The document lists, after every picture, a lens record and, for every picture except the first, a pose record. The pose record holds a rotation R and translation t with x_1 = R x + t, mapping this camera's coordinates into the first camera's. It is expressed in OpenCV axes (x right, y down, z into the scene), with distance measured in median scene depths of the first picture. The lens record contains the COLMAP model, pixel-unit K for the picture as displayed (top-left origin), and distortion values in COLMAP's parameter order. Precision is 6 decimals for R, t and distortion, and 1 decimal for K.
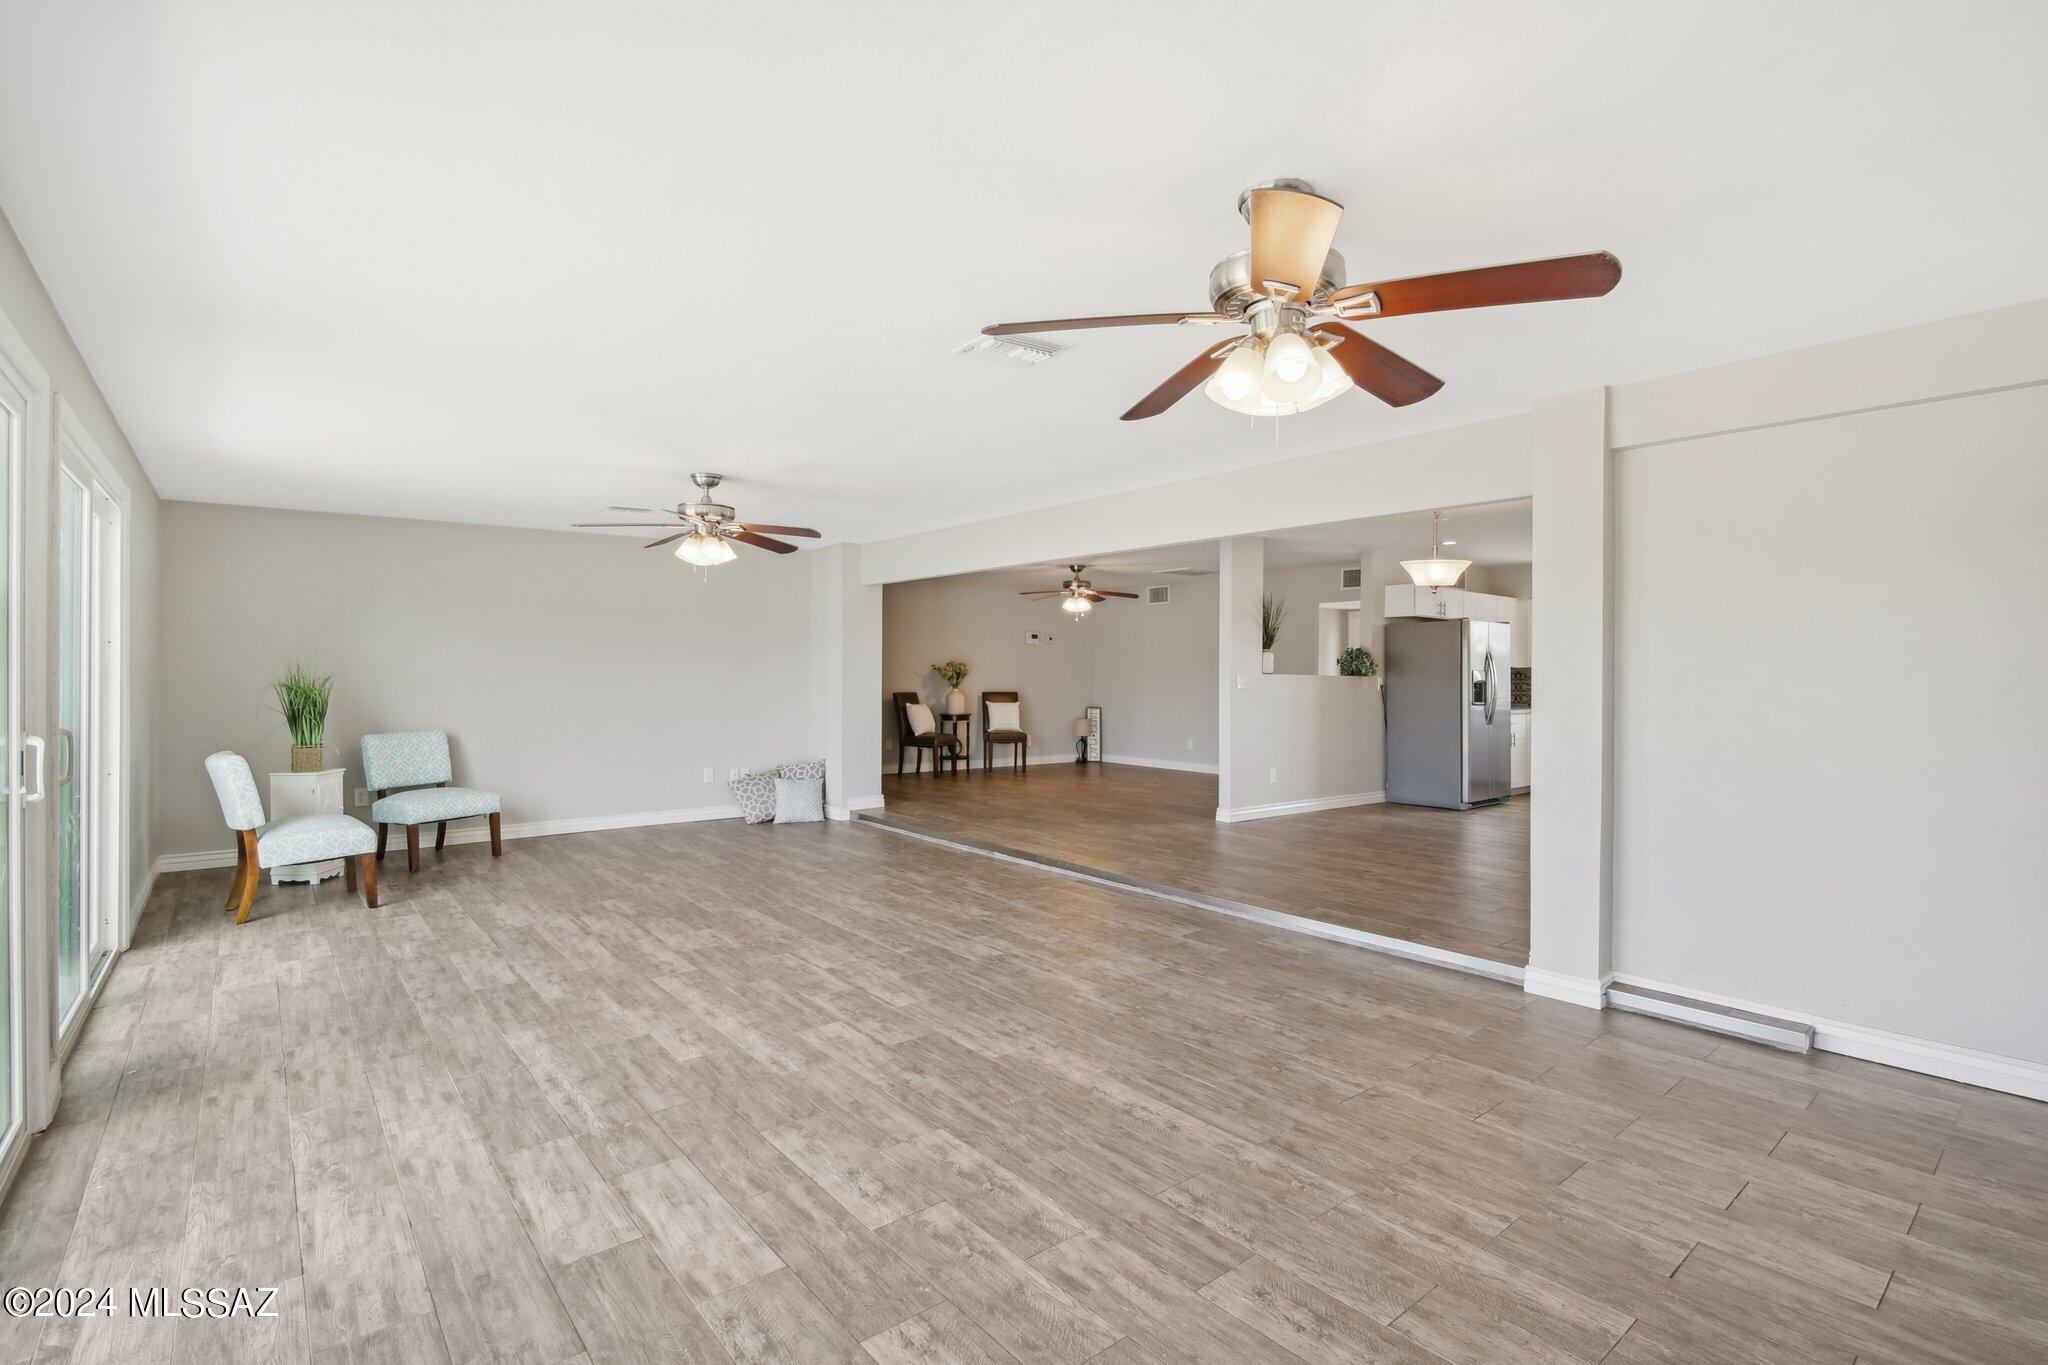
lens RADIAL K [[949.3, 0, 1033.3], [0, 949.3, 678.8], [0, 0, 1]] dist [-0.016573, -0.000434]
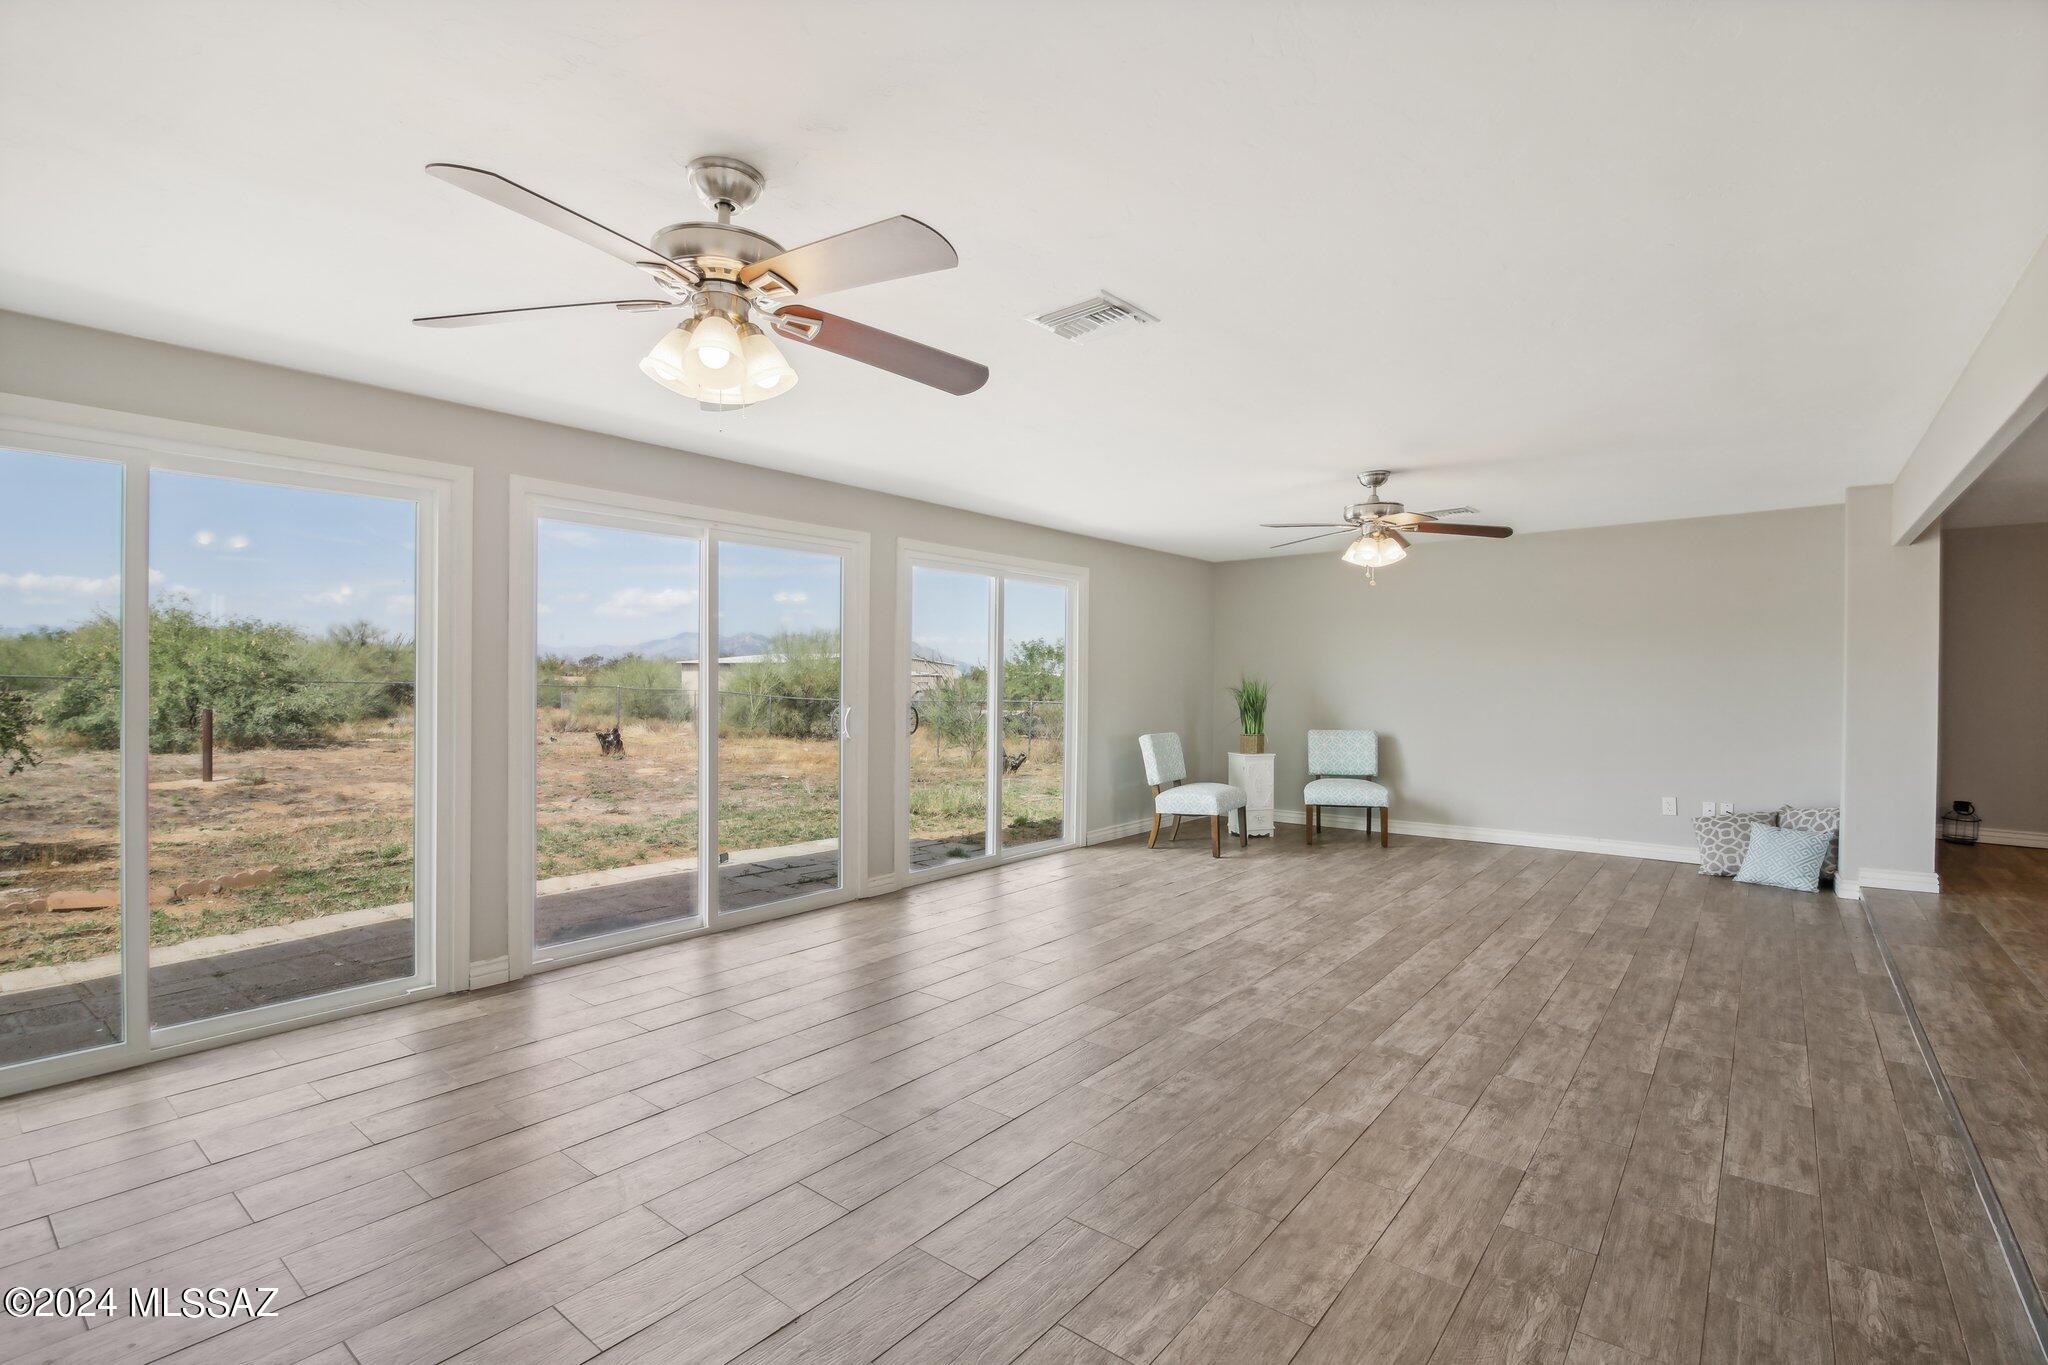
lens RADIAL K [[949.3, 0, 1033.3], [0, 949.3, 678.8], [0, 0, 1]] dist [-0.016573, -0.000434]
pose [[0.207385, -0.002064, -0.978257, 0.605548], [-0.010257, 0.999938, -0.004284, 0.002522], [0.978206, 0.010922, 0.207351, 0.530606]]
